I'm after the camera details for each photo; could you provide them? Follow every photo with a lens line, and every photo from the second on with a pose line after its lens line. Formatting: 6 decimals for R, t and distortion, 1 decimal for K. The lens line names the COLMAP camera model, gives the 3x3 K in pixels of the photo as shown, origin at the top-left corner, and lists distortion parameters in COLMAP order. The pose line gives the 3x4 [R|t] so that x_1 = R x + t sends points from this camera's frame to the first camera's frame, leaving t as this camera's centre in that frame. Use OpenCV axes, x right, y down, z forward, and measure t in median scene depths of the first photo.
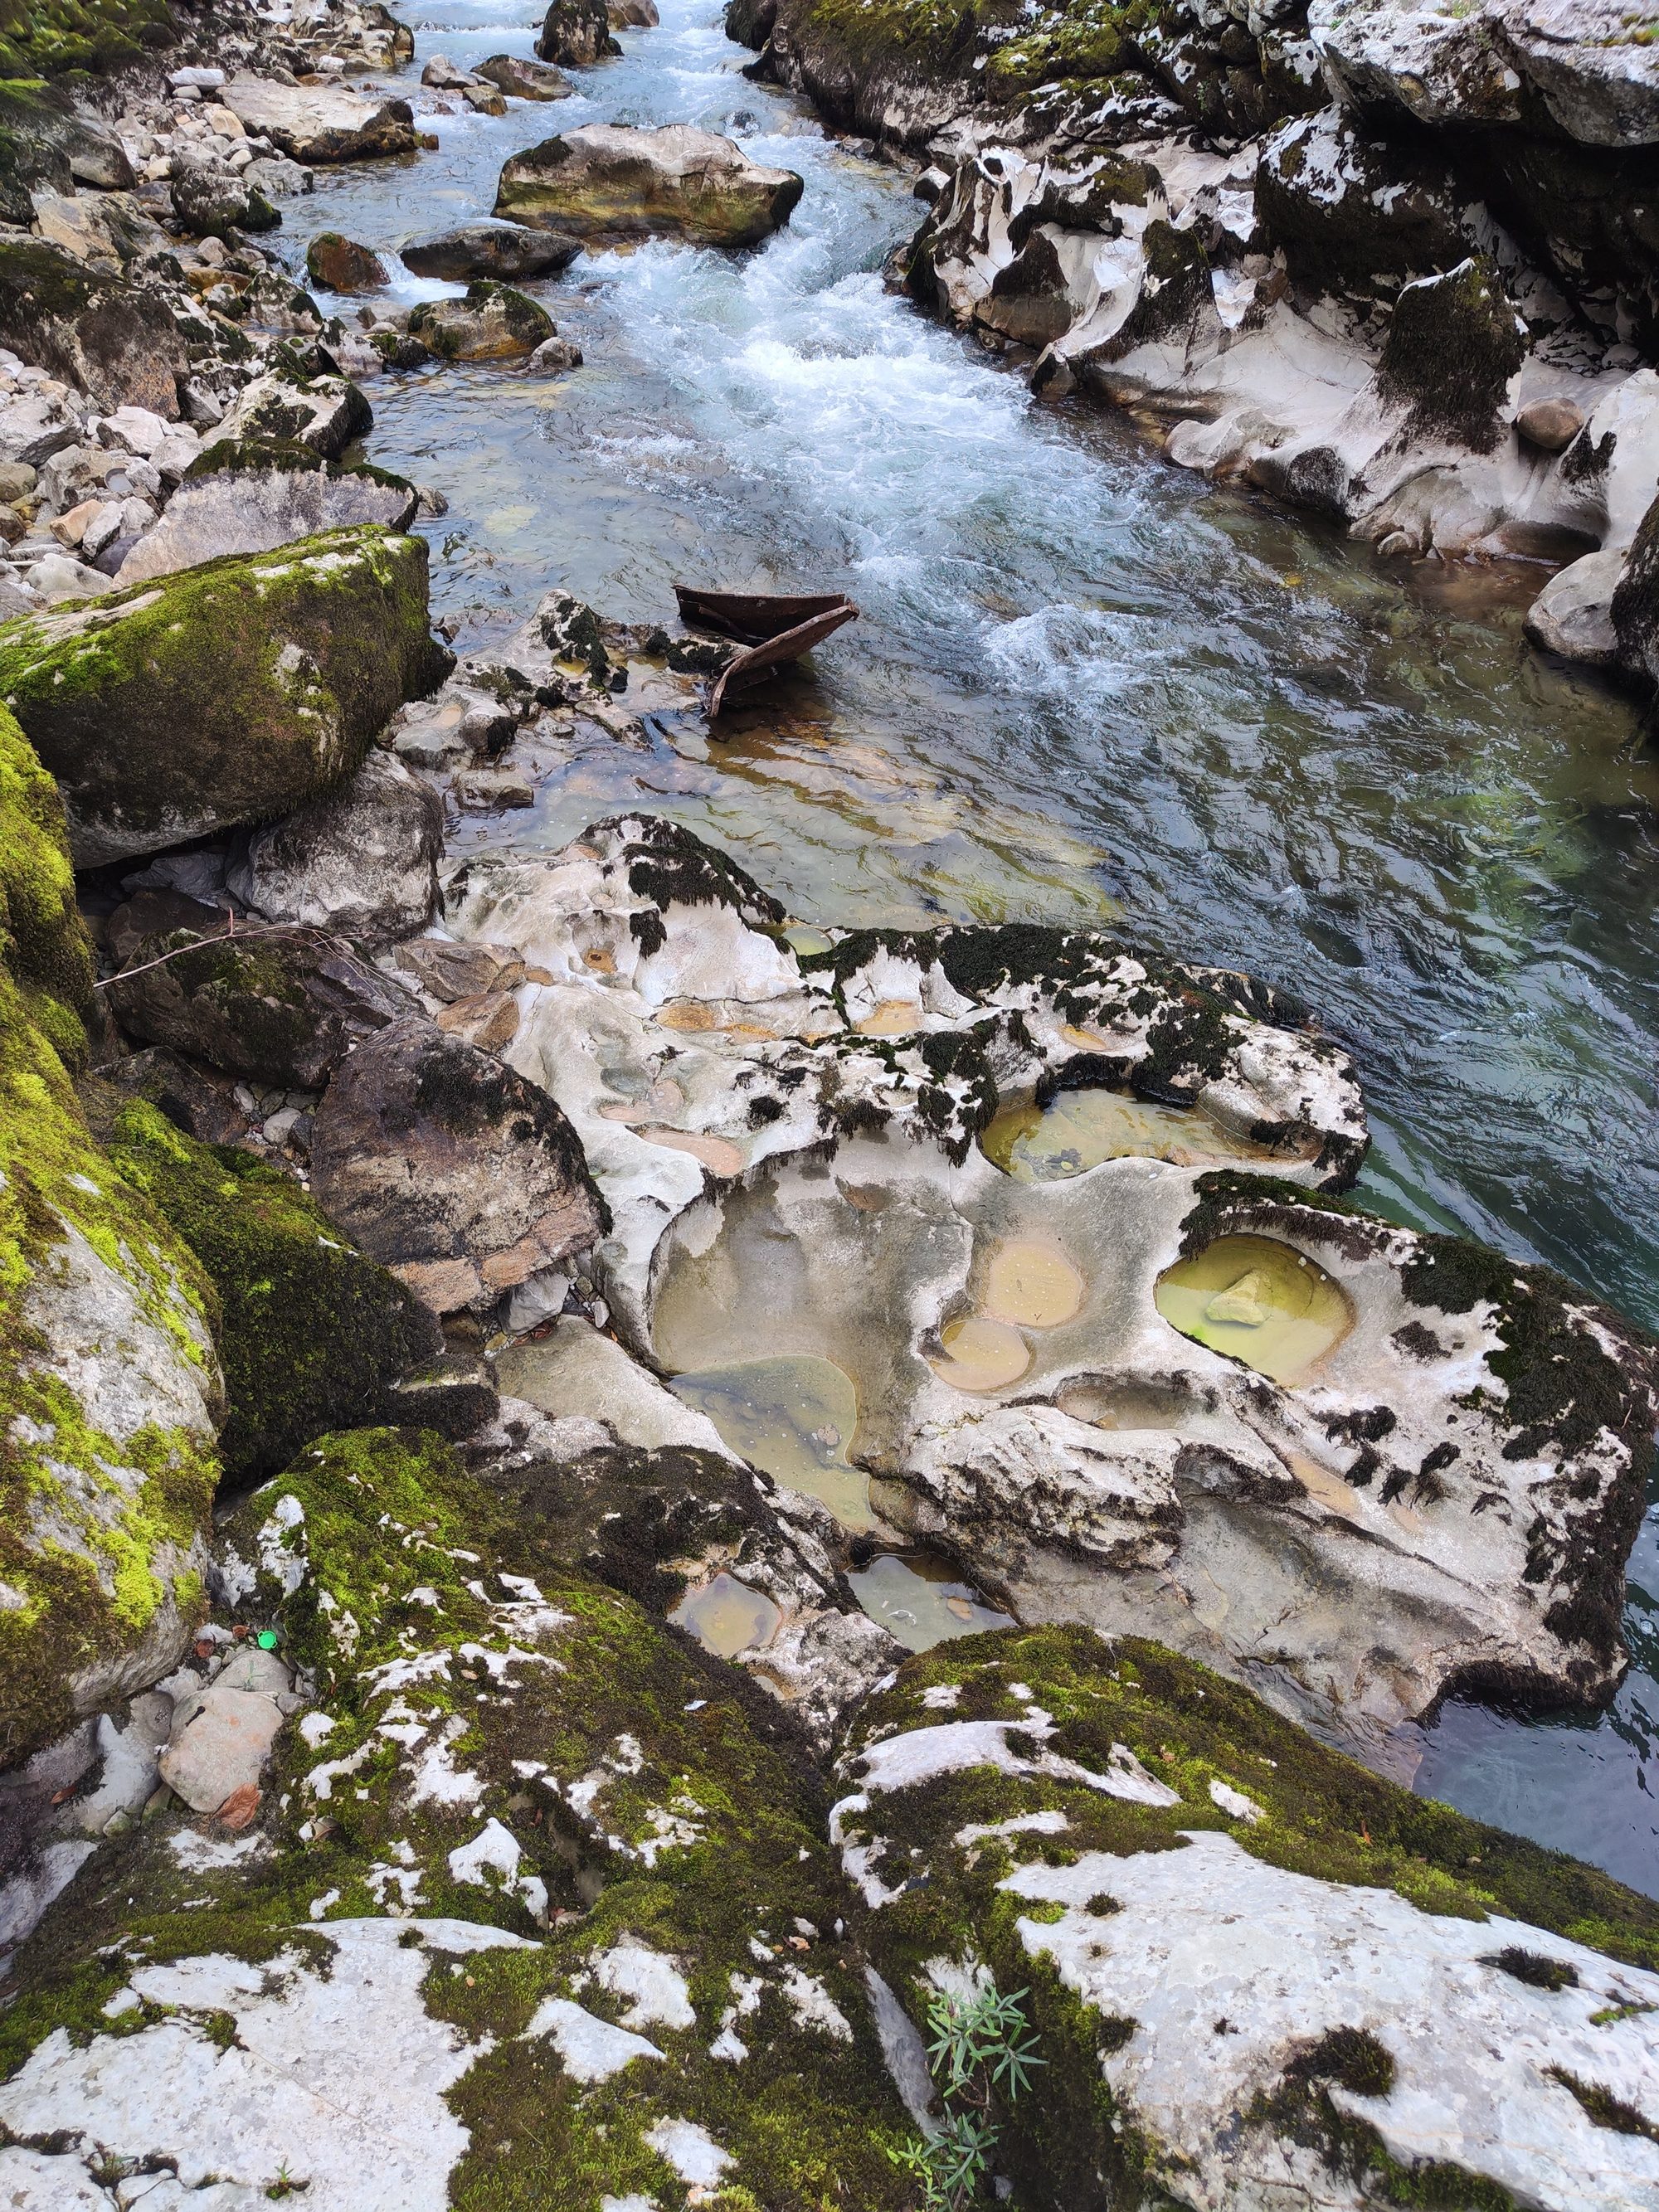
lens RADIAL K [[1515.3, 0, 818.5], [0, 1515.3, 1115.6], [0, 0, 1]] dist [0.028575, -0.021680]
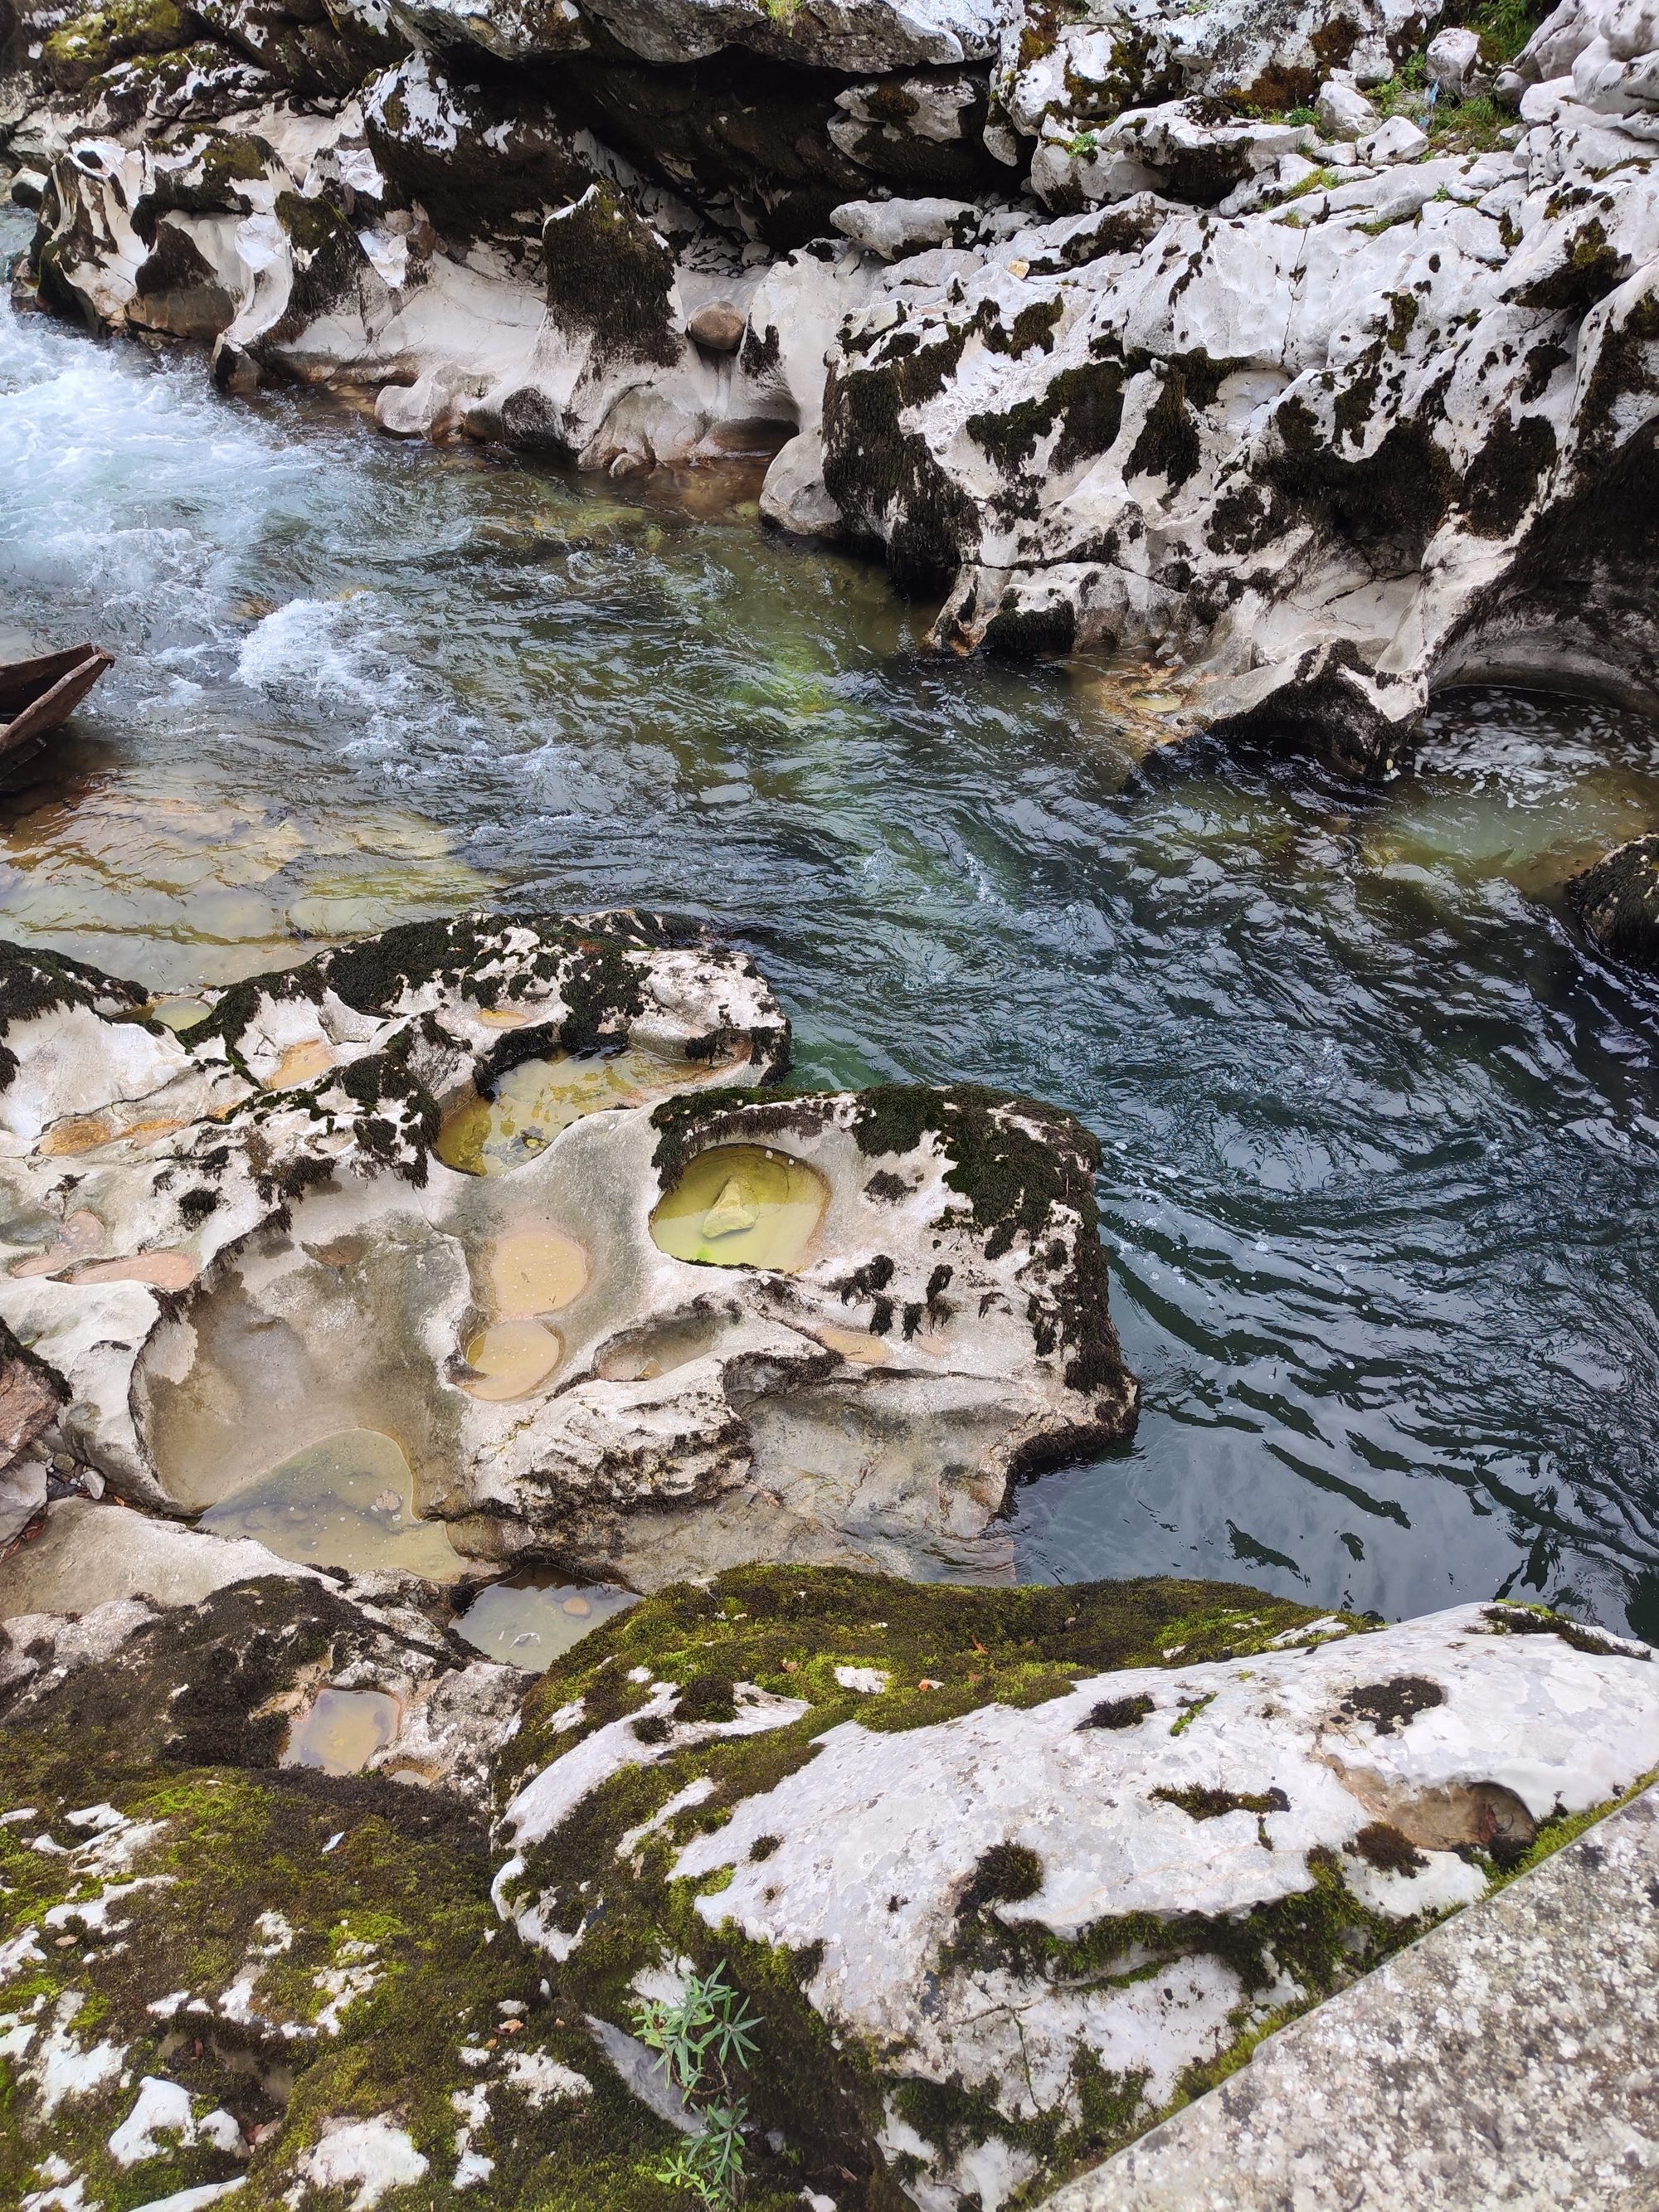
lens RADIAL K [[1515.3, 0, 804.1], [0, 1515.3, 1100.0], [0, 0, 1]] dist [0.028575, -0.021680]
pose [[0.884723, -0.341363, 0.317391, 0.018179], [0.336509, 0.938936, 0.071837, -0.005779], [-0.322533, 0.043249, 0.945570, 0.000705]]
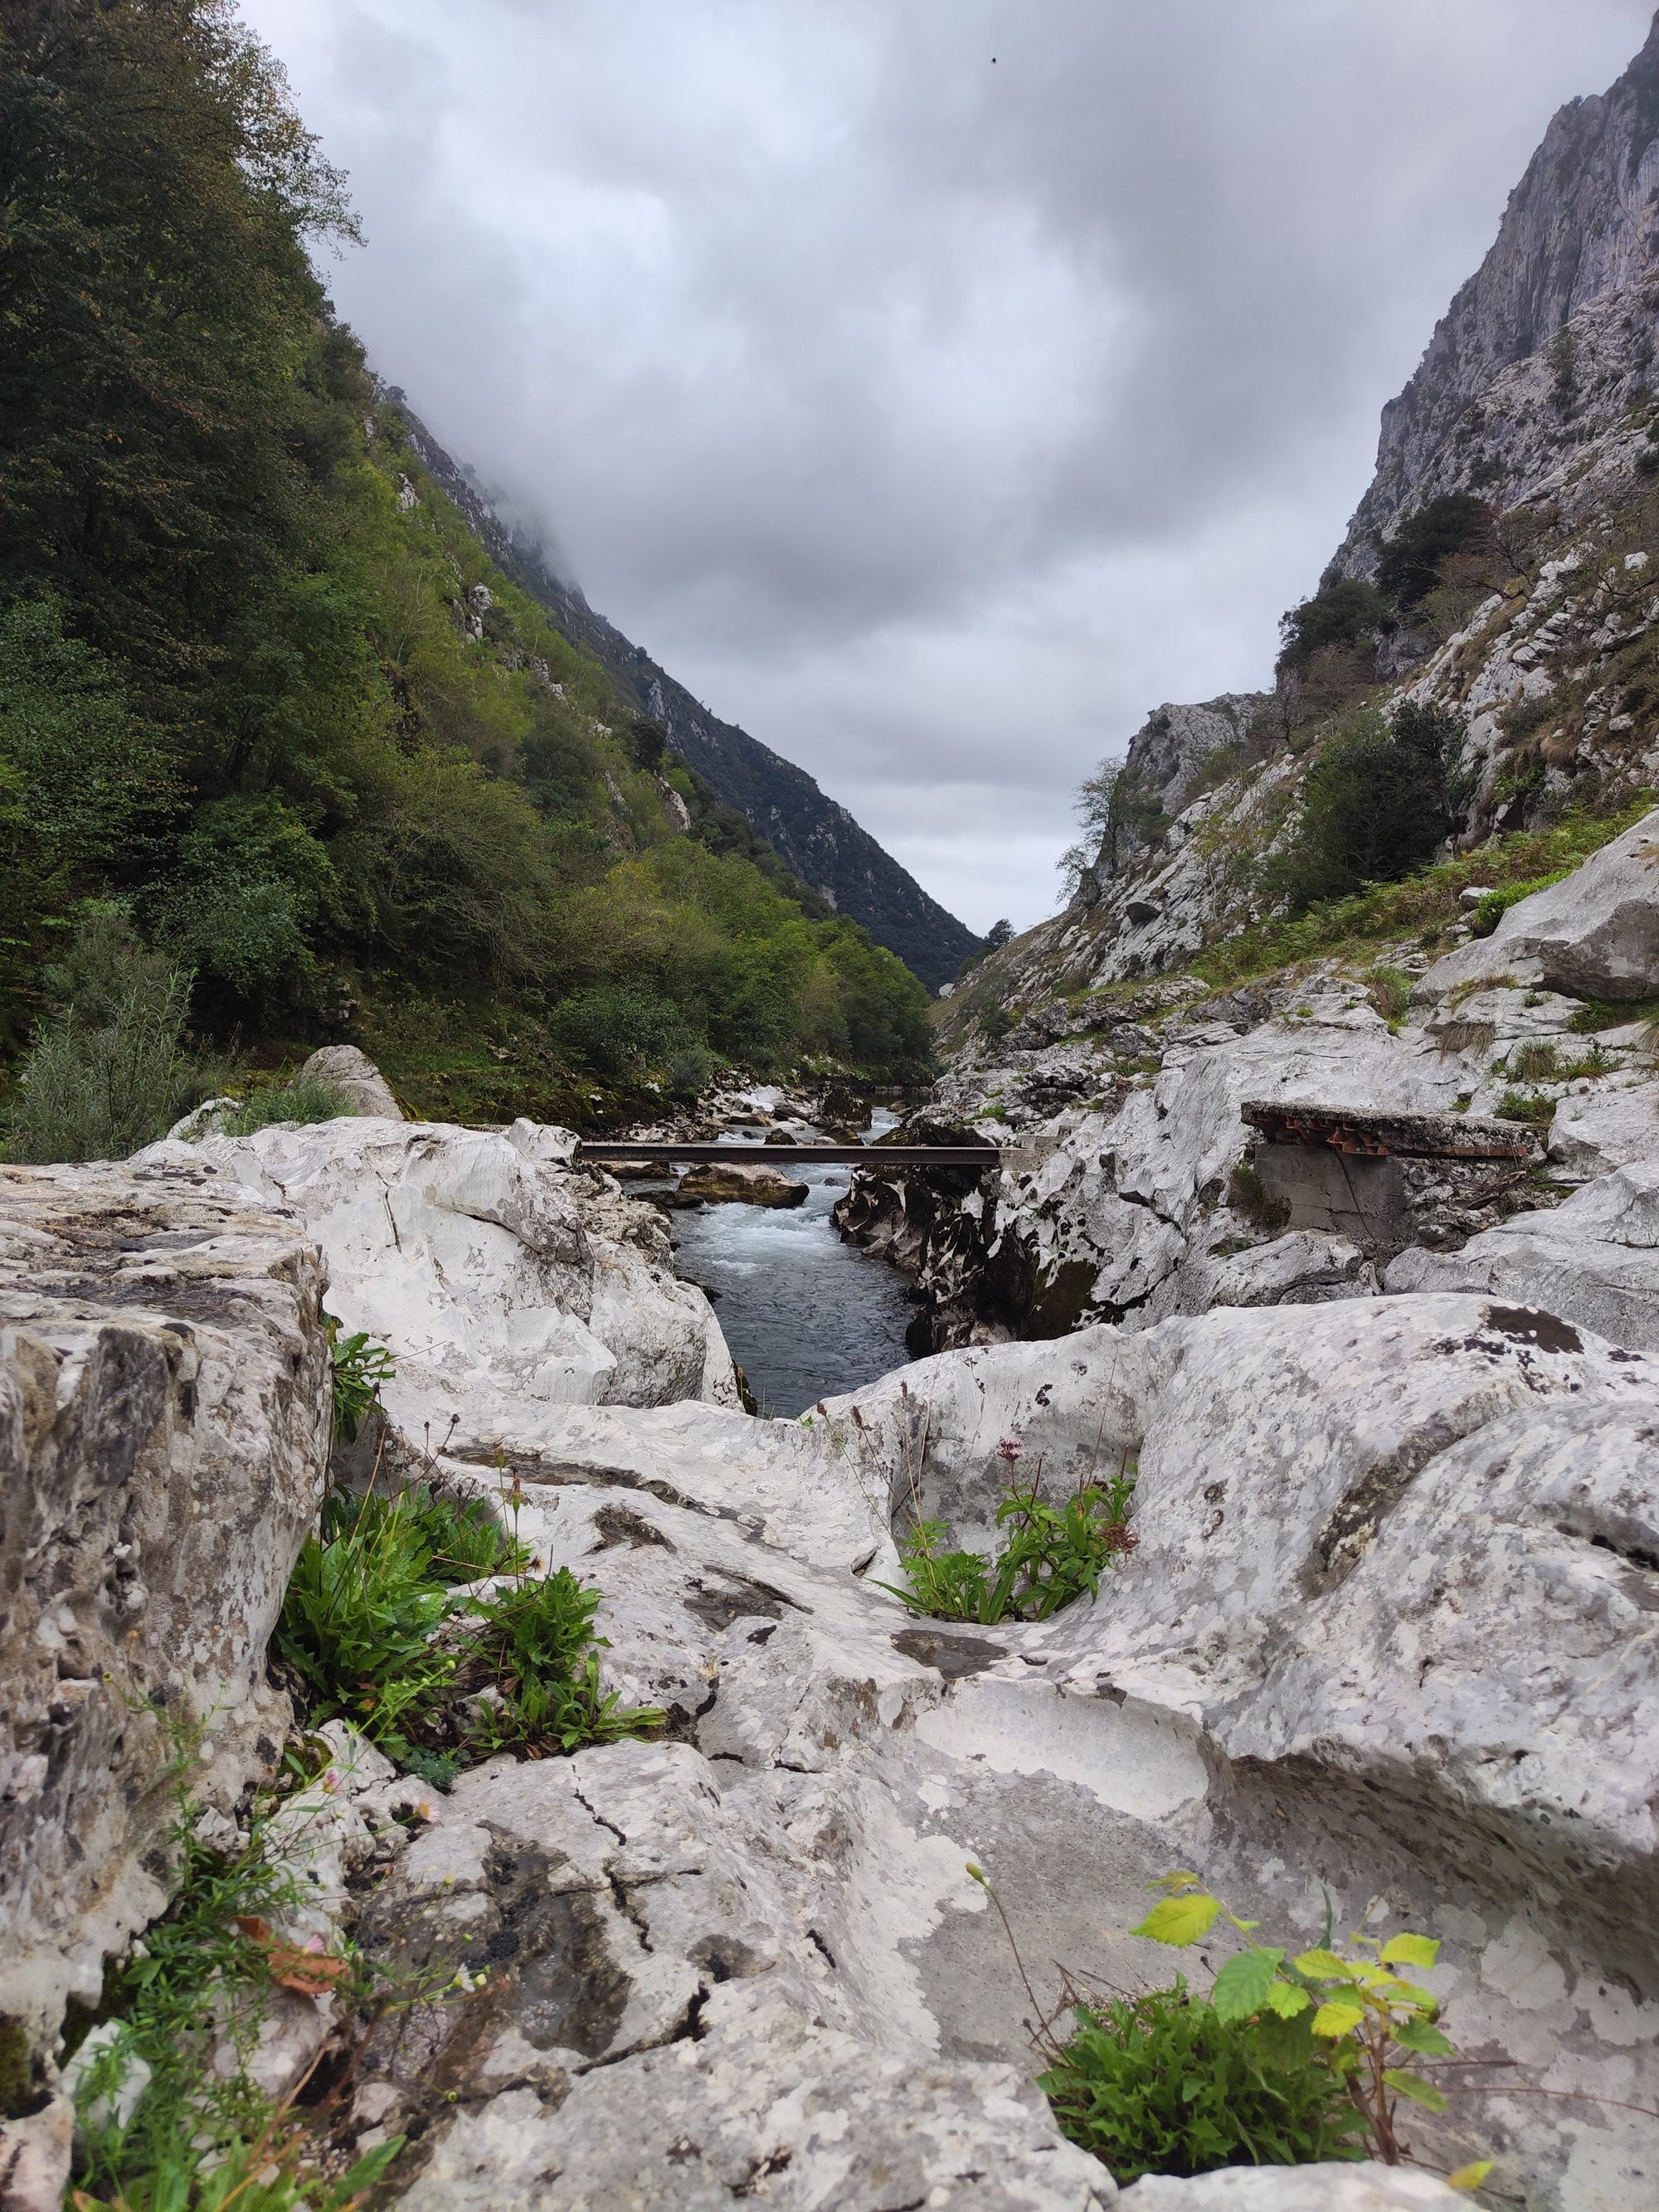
lens RADIAL K [[1515.3, 0, 816.2], [0, 1515.3, 1122.2], [0, 0, 1]] dist [0.028575, -0.021680]
pose [[0.969537, 0.037212, -0.242103, 1.435843], [-0.181979, 0.771025, -0.610249, 1.824186], [0.163959, 0.635717, 0.754309, -2.023912]]
